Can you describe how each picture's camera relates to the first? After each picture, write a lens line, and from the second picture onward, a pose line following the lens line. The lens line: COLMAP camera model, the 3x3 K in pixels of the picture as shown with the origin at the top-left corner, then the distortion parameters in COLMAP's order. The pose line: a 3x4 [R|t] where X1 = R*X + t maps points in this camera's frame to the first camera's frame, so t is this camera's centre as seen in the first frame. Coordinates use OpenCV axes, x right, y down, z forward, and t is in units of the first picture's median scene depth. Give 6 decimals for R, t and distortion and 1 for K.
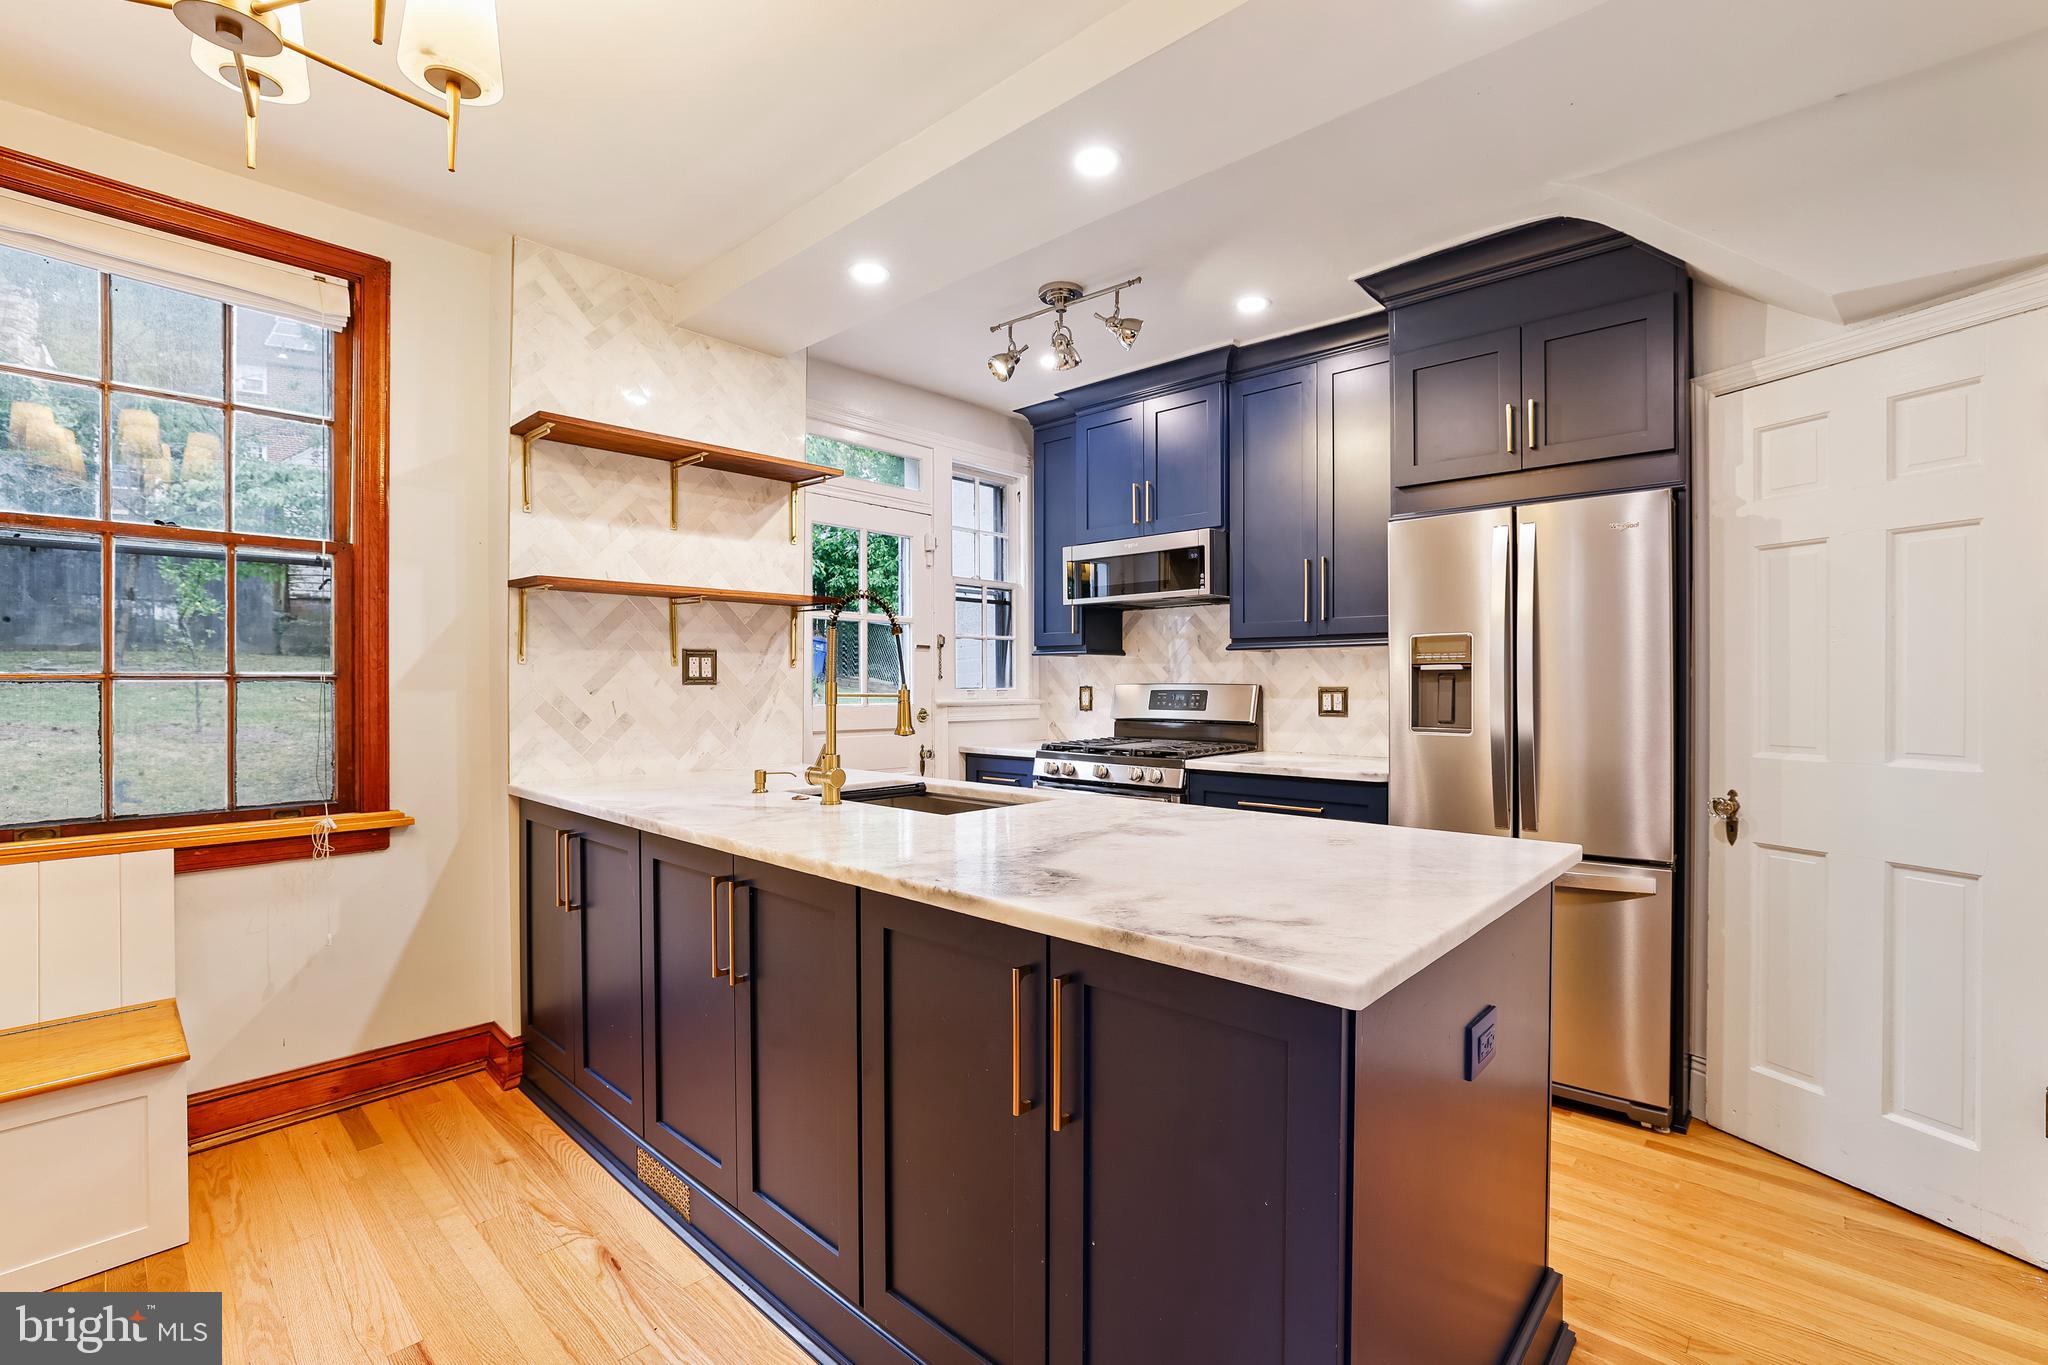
lens RADIAL K [[895.4, 0, 1017.5], [0, 895.4, 687.4], [0, 0, 1]] dist [-0.051838, 0.018836]
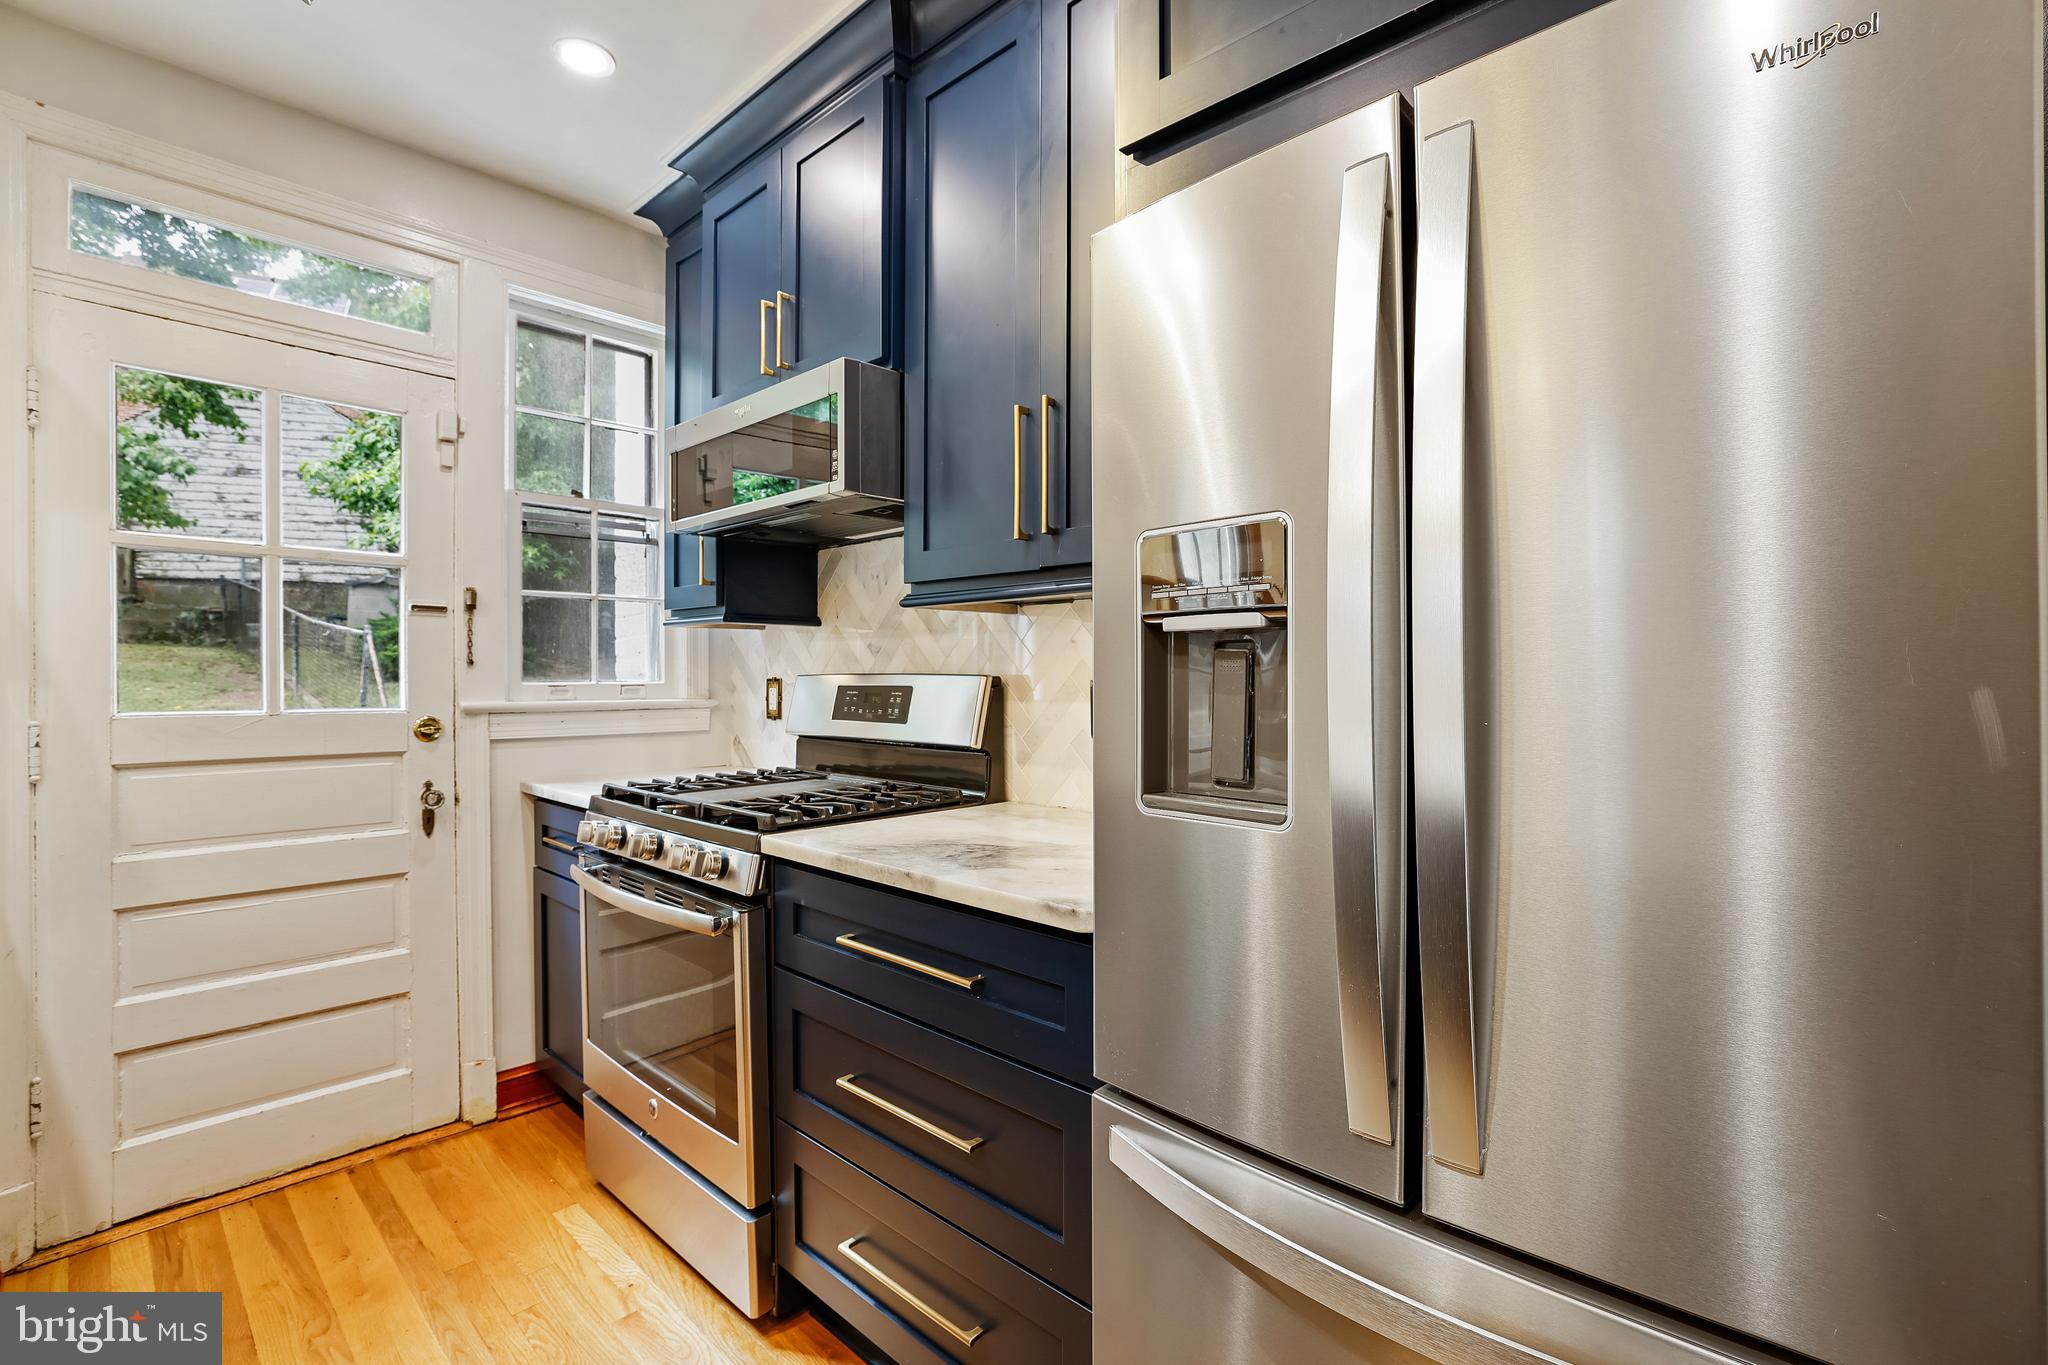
lens RADIAL K [[897.9, 0, 1037.6], [0, 897.9, 662.8], [0, 0, 1]] dist [-0.054101, 0.018598]
pose [[0.999810, 0.001110, 0.019442, 0.366371], [-0.000735, 0.999814, -0.019269, -0.000585], [-0.019459, 0.019251, 0.999625, 0.598943]]
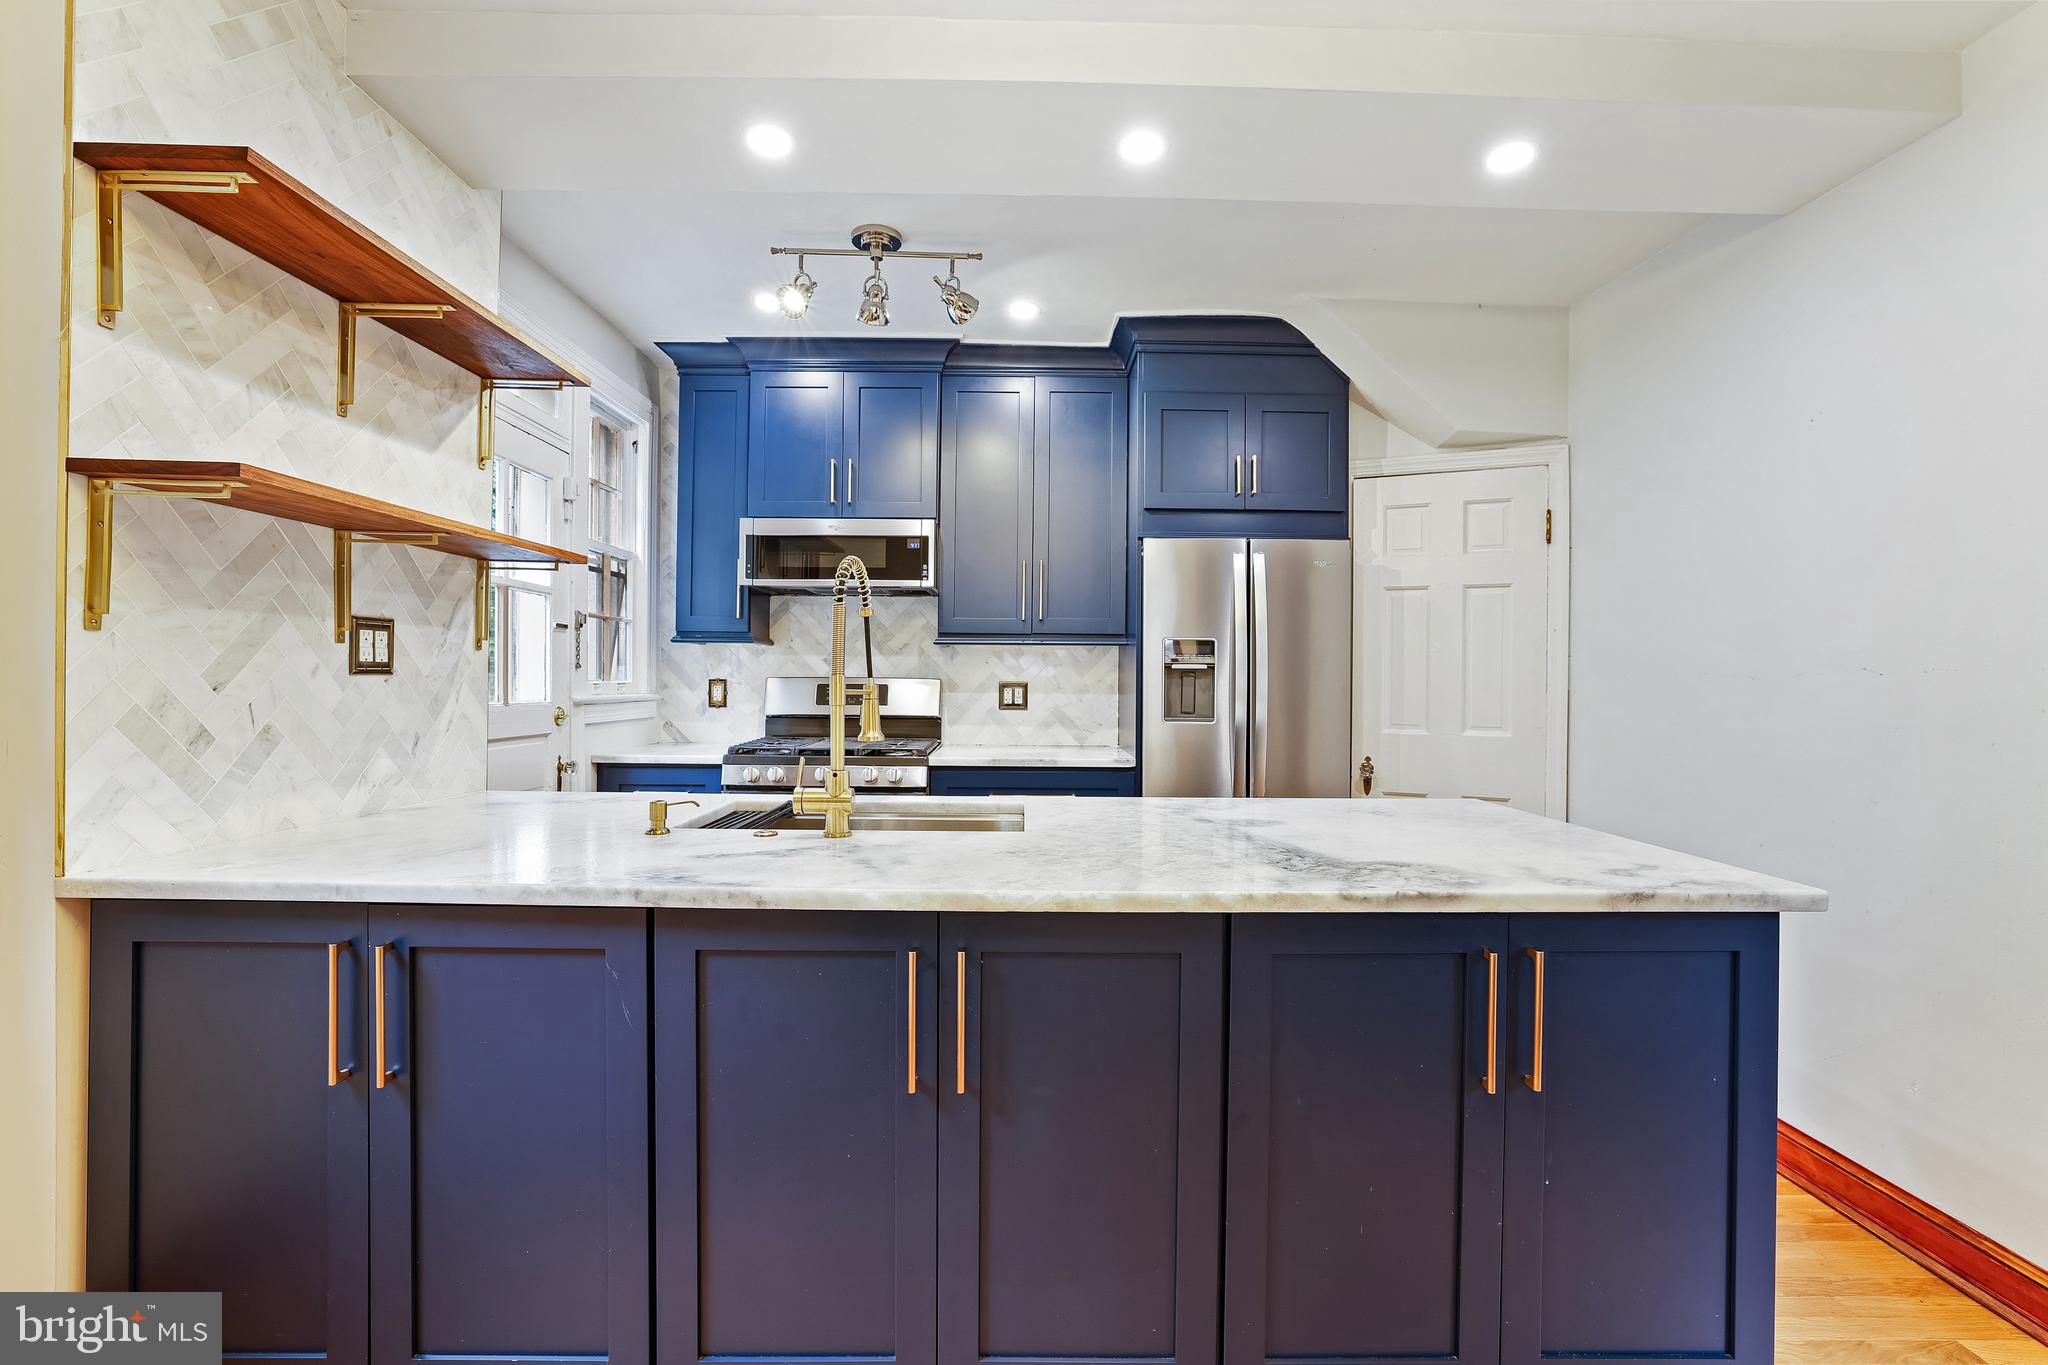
lens RADIAL K [[895.4, 0, 1017.5], [0, 895.4, 687.4], [0, 0, 1]] dist [-0.051838, 0.018836]
pose [[0.728004, 0.000262, 0.685573, -0.461699], [-0.006297, 0.999960, 0.006305, -0.000845], [-0.685544, -0.008907, 0.727976, 0.258159]]
